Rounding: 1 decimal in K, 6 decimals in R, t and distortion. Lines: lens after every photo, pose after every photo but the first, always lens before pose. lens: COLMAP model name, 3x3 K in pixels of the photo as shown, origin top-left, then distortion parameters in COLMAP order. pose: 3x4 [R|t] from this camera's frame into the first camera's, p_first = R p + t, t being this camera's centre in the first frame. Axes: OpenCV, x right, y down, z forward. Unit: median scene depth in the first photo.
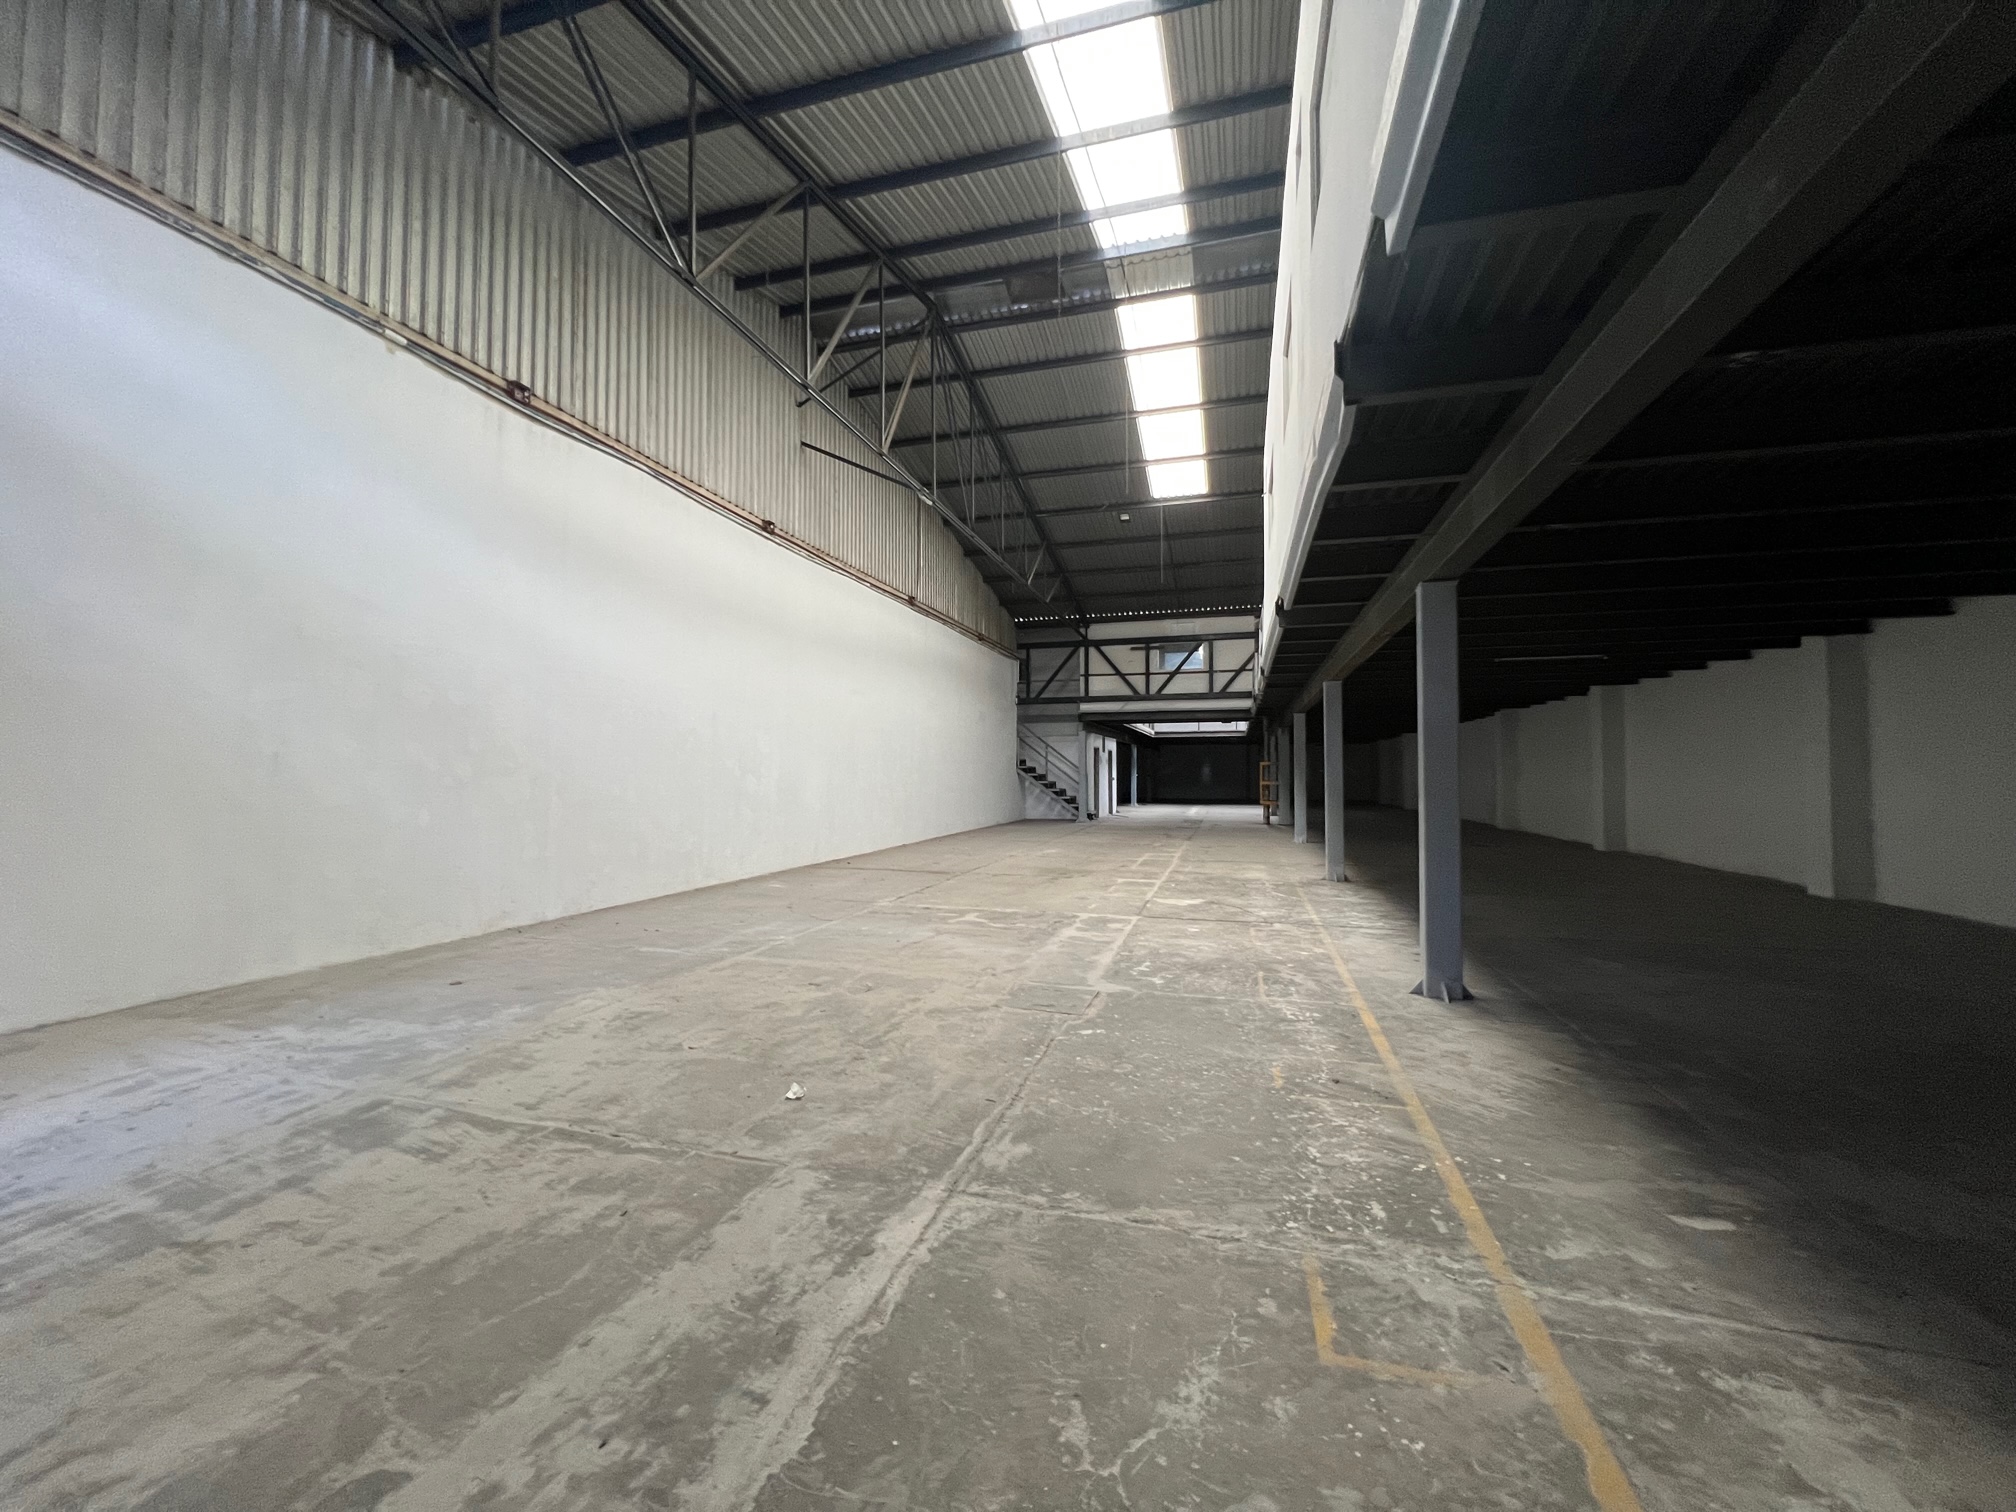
lens RADIAL K [[810.6, 0, 1000.2], [0, 810.6, 753.4], [0, 0, 1]] dist [0.000375, -0.000403]
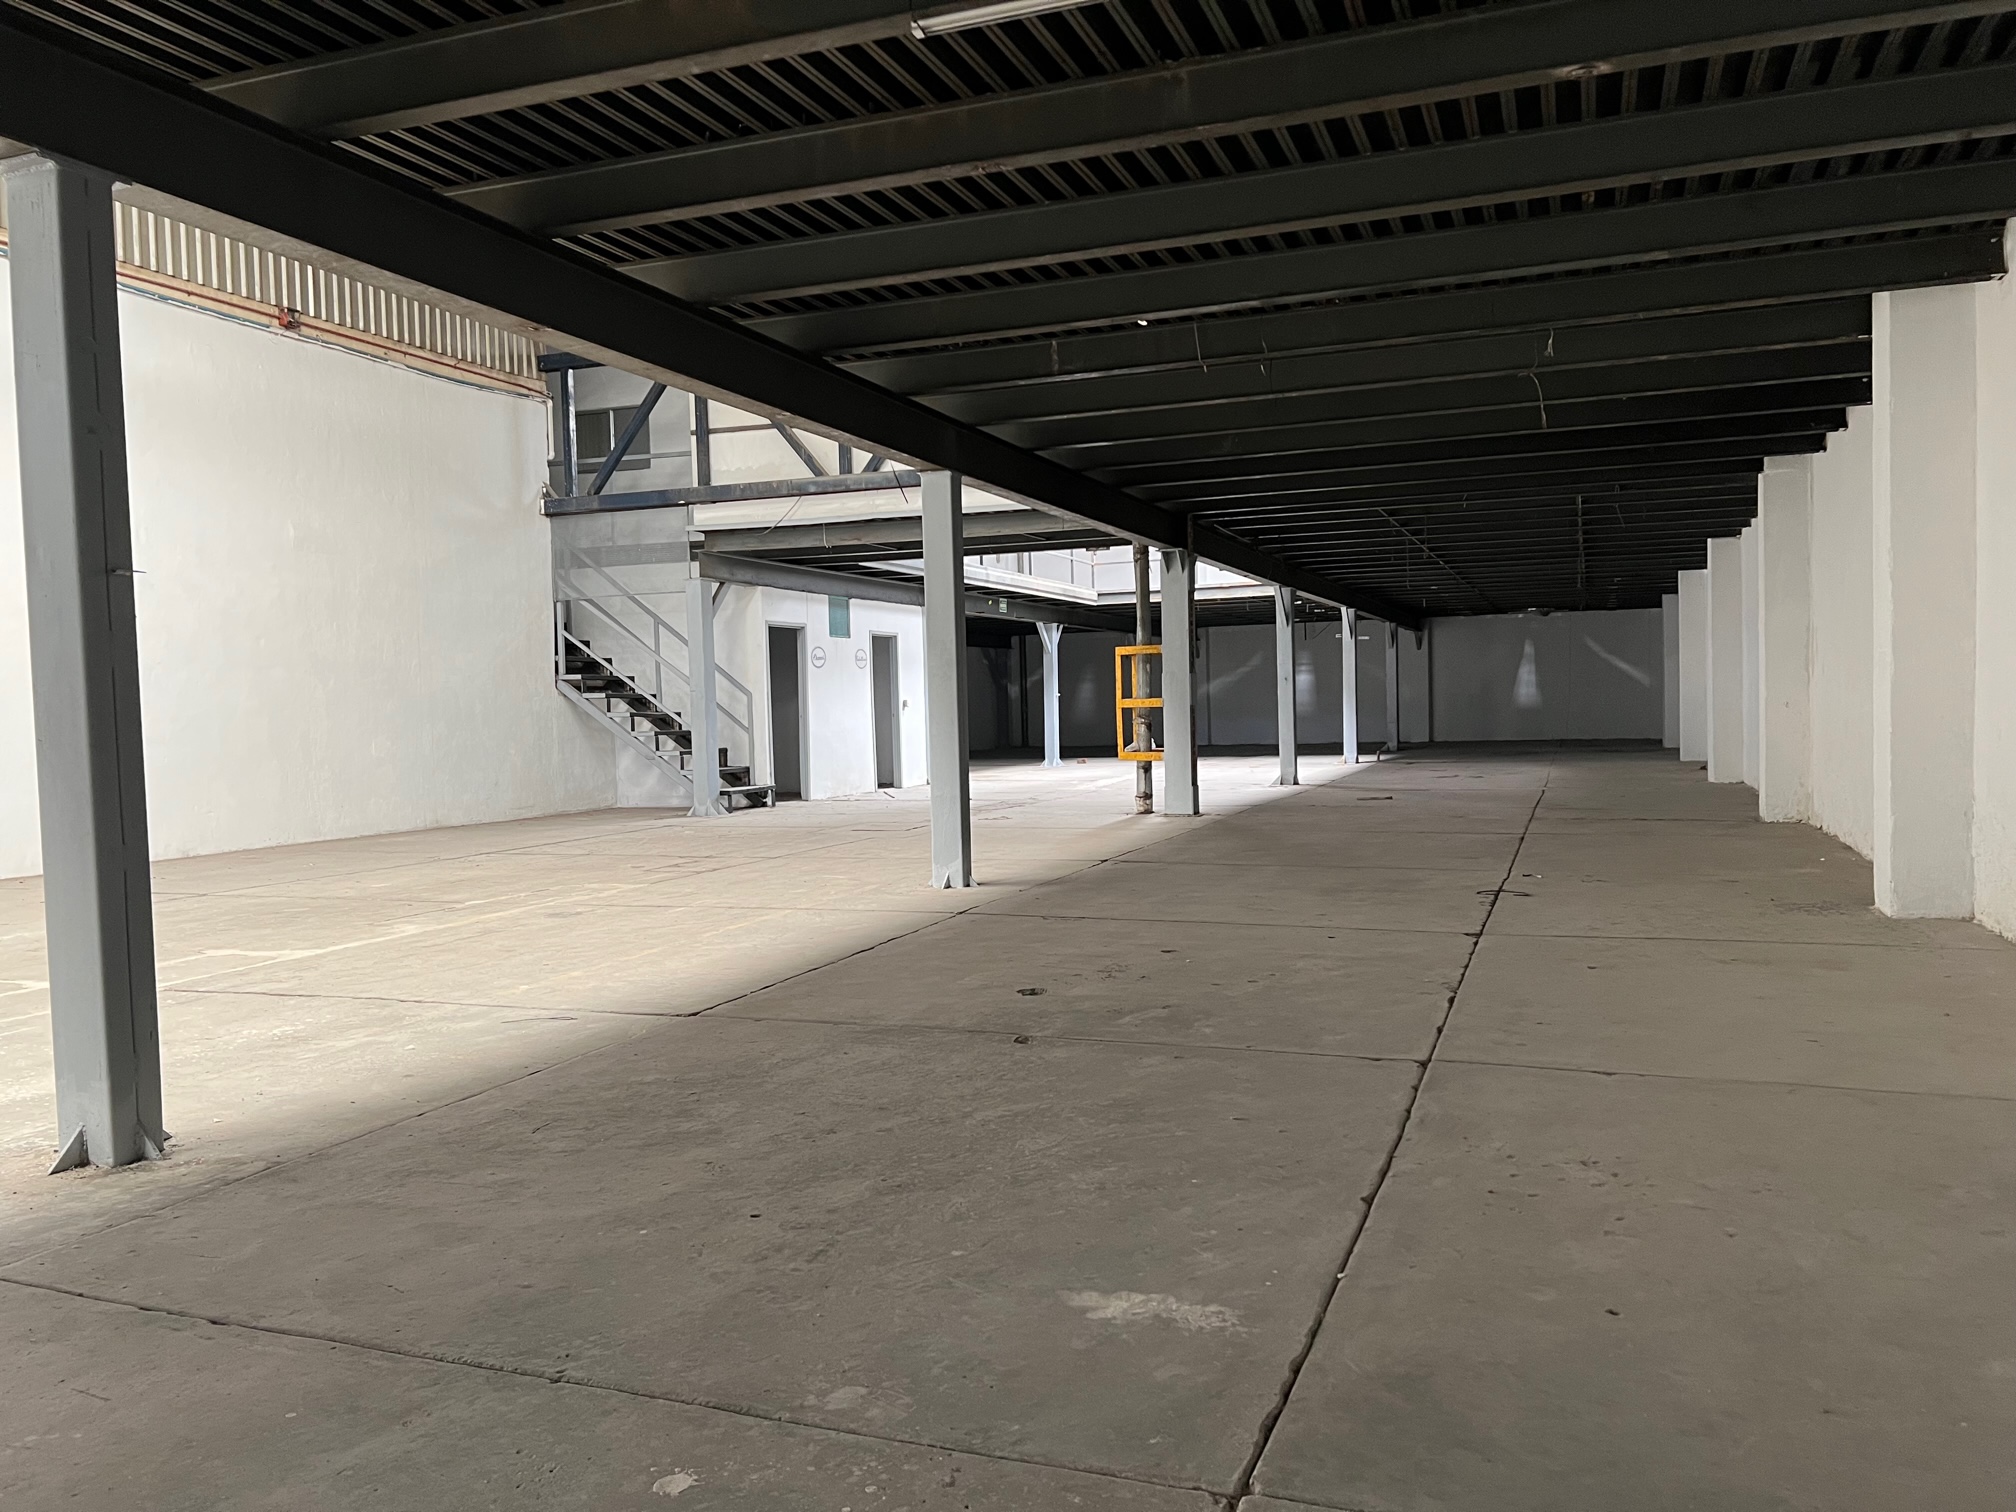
lens RADIAL K [[1498.2, 0, 1016.9], [0, 1498.2, 755.1], [0, 0, 1]] dist [0.046886, -0.017158]
pose [[0.996581, -0.018890, -0.080433, 1.513645], [0.023796, 0.997886, 0.060476, 0.079251], [0.079121, -0.062183, 0.994924, 1.466809]]
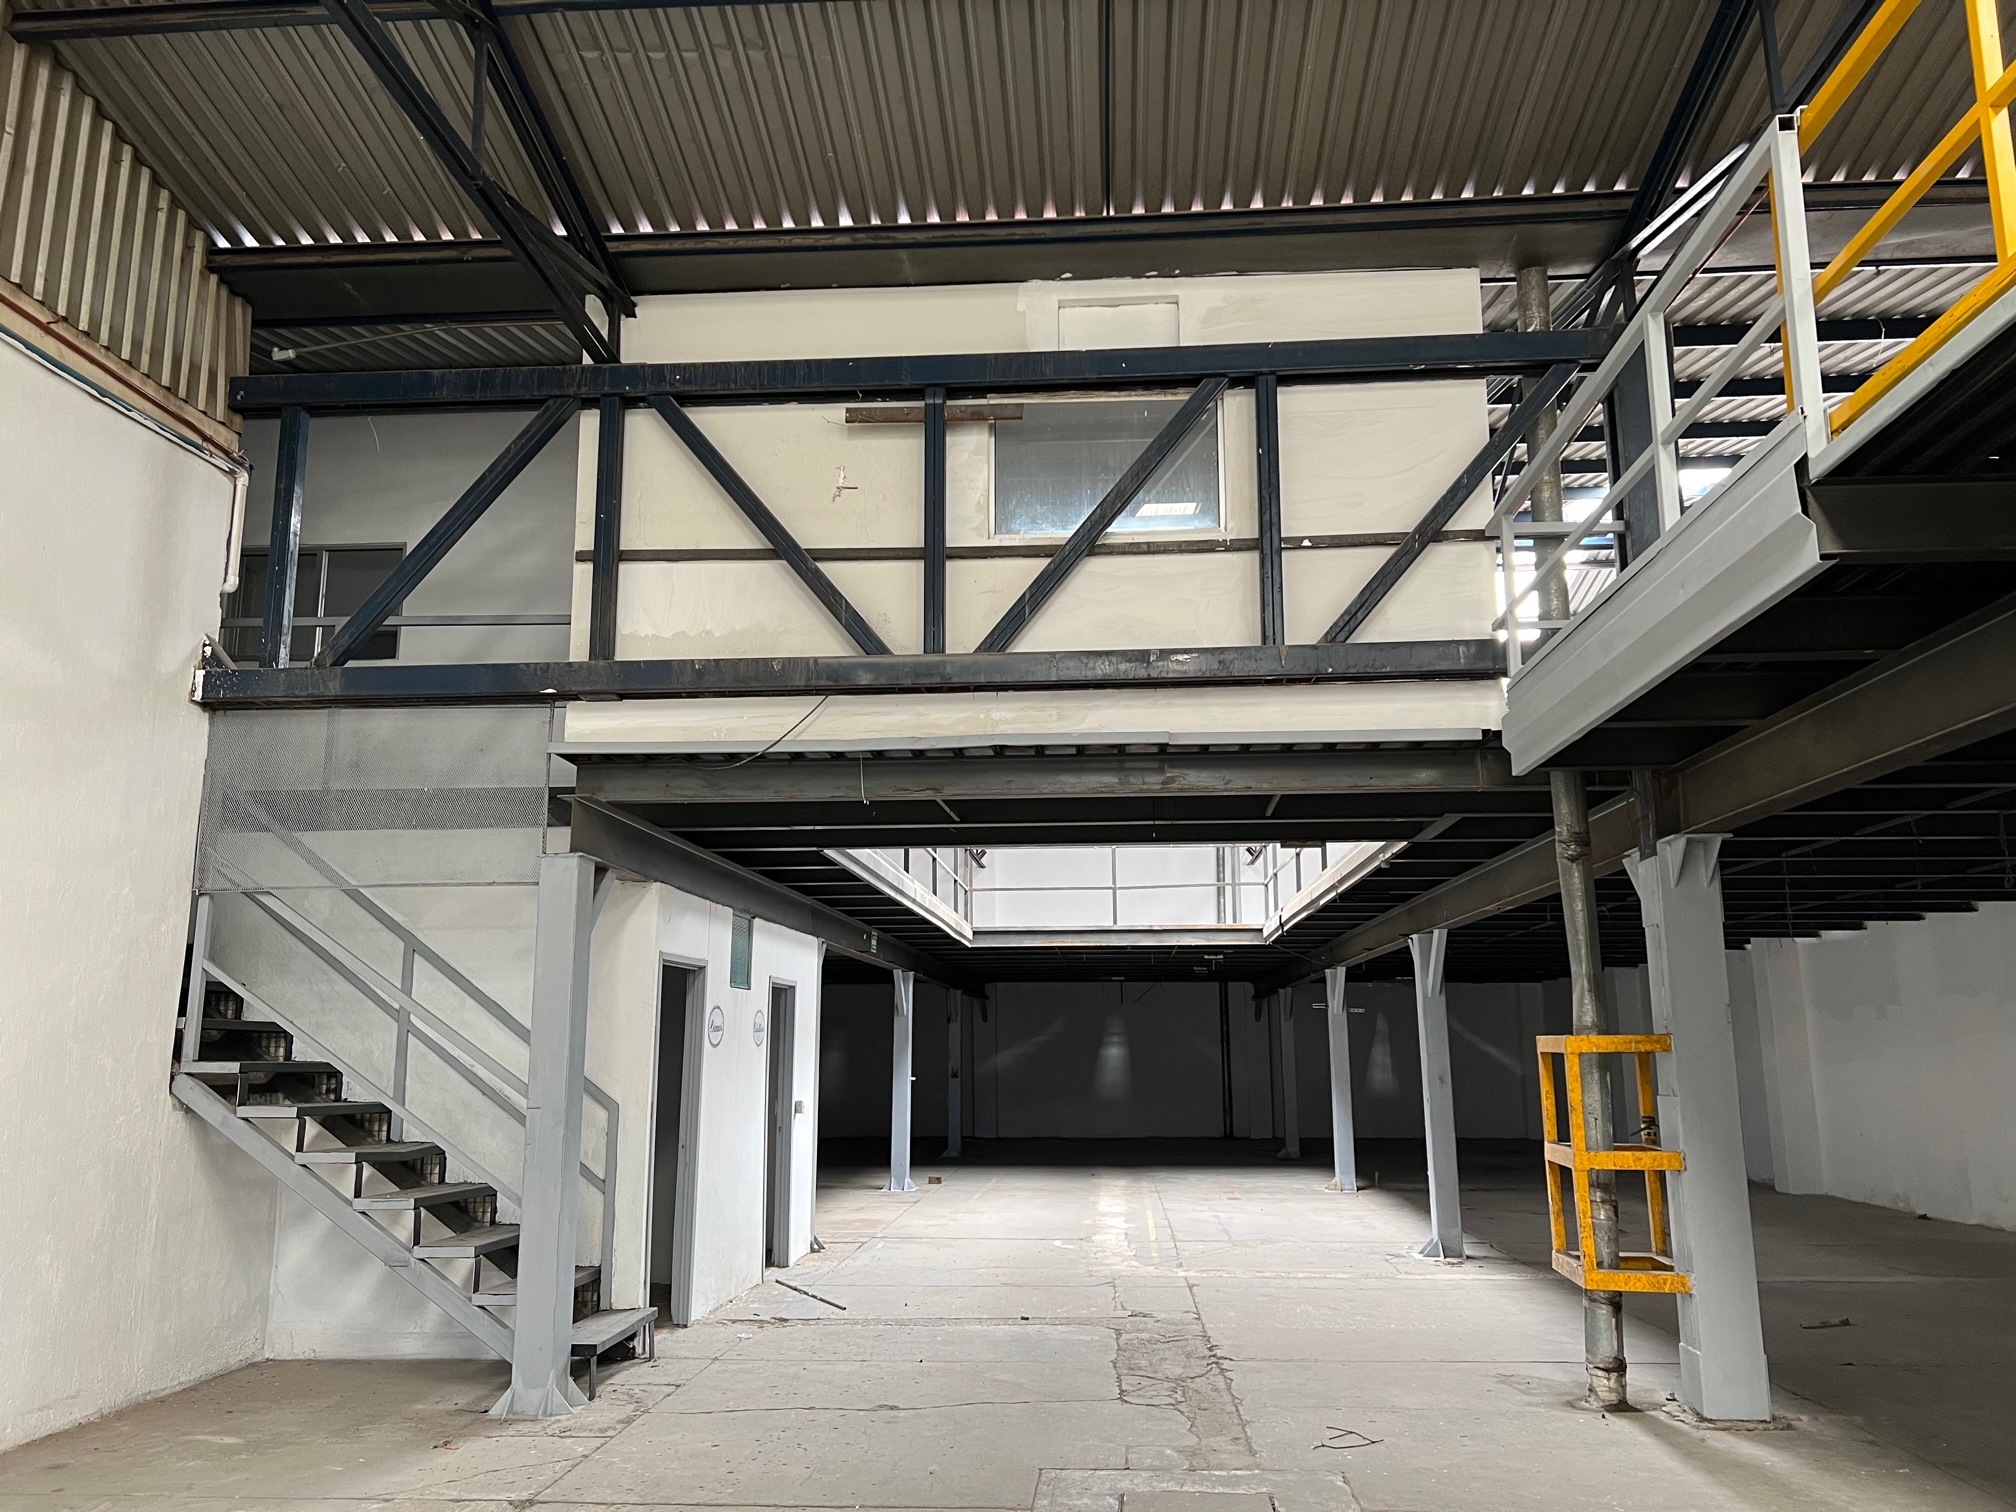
lens RADIAL K [[1498.2, 0, 1010.3], [0, 1498.2, 763.5], [0, 0, 1]] dist [0.046886, -0.017158]
pose [[0.977468, 0.037417, 0.207741, 0.623879], [-0.002821, 0.986391, -0.164390, 0.029759], [-0.211065, 0.160100, 0.964272, 3.244390]]
